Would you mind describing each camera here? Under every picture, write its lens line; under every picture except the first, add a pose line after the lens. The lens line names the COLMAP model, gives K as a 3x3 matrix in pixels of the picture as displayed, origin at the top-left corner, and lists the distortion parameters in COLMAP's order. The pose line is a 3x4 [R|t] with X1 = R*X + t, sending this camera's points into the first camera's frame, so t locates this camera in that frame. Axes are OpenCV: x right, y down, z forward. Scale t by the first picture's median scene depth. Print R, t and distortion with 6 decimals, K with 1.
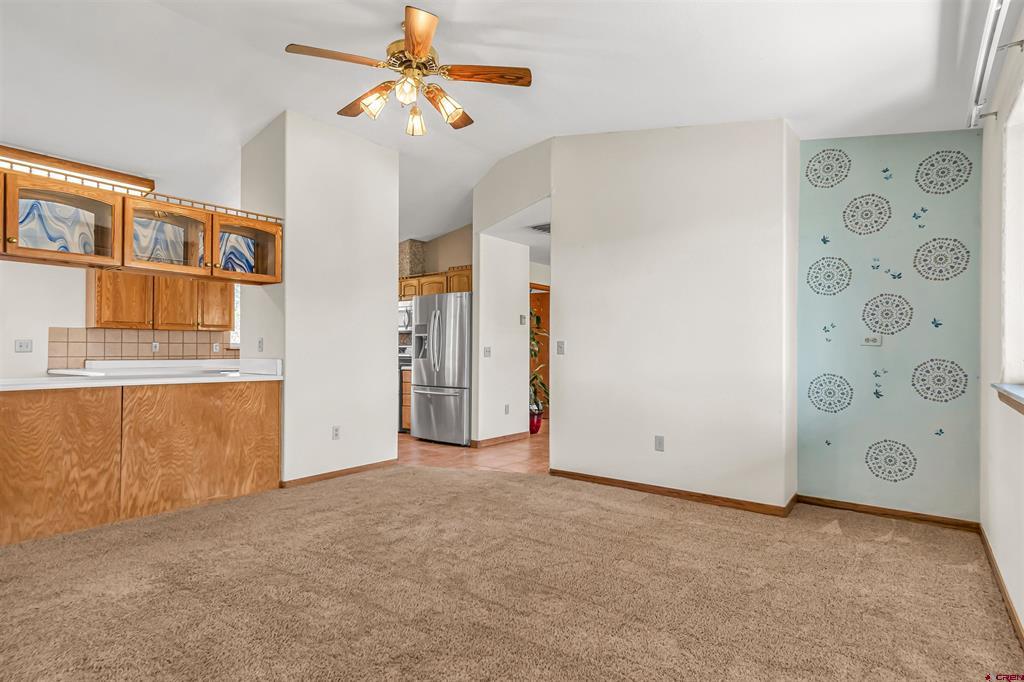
lens RADIAL K [[555.3, 0, 507.8], [0, 555.3, 337.7], [0, 0, 1]] dist [0.004145, 0.012196]
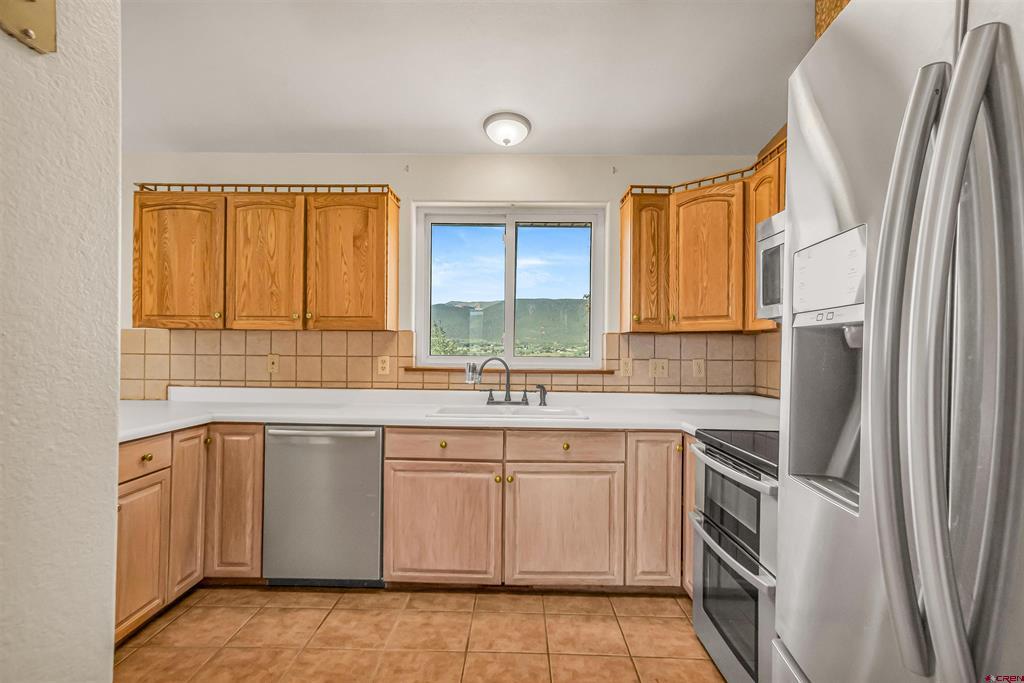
lens RADIAL K [[555.3, 0, 536.8], [0, 555.3, 344.6], [0, 0, 1]] dist [0.004145, 0.012196]
pose [[0.606851, -0.005945, -0.794793, -0.119042], [0.008906, 0.999960, -0.000680, 0.003238], [0.794766, -0.006666, 0.606880, 1.504344]]
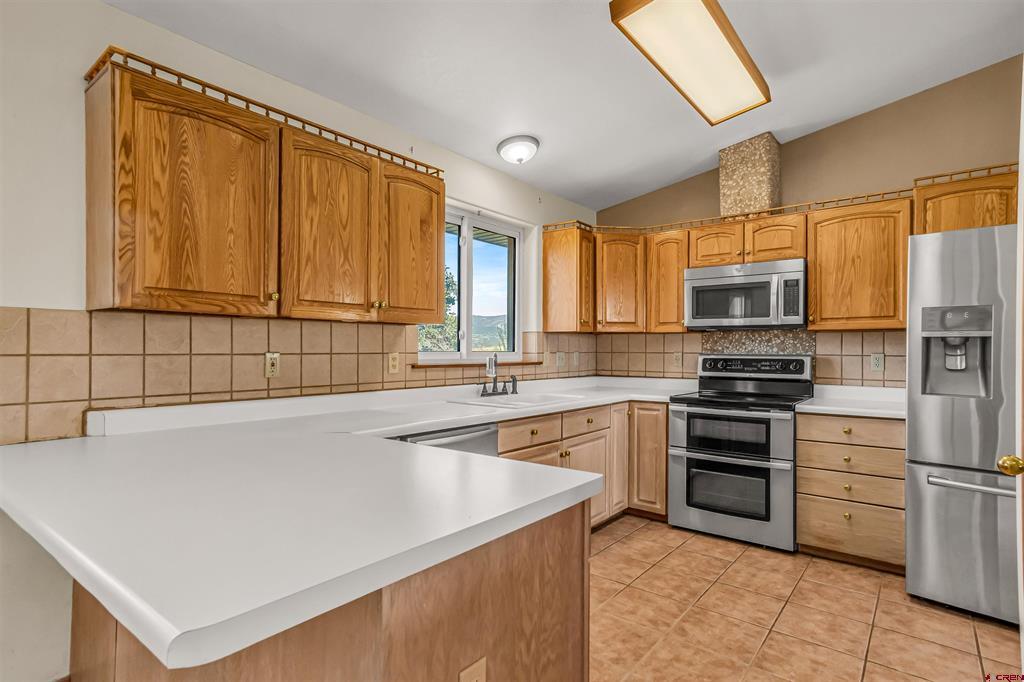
lens RADIAL K [[527.3, 0, 504.0], [0, 527.3, 344.8], [0, 0, 1]] dist [0.003542, -0.001153]
pose [[0.999998, -0.001149, 0.001573, -0.812583], [0.001129, 0.999920, 0.012573, -0.001955], [-0.001588, -0.012571, 0.999920, 1.095642]]
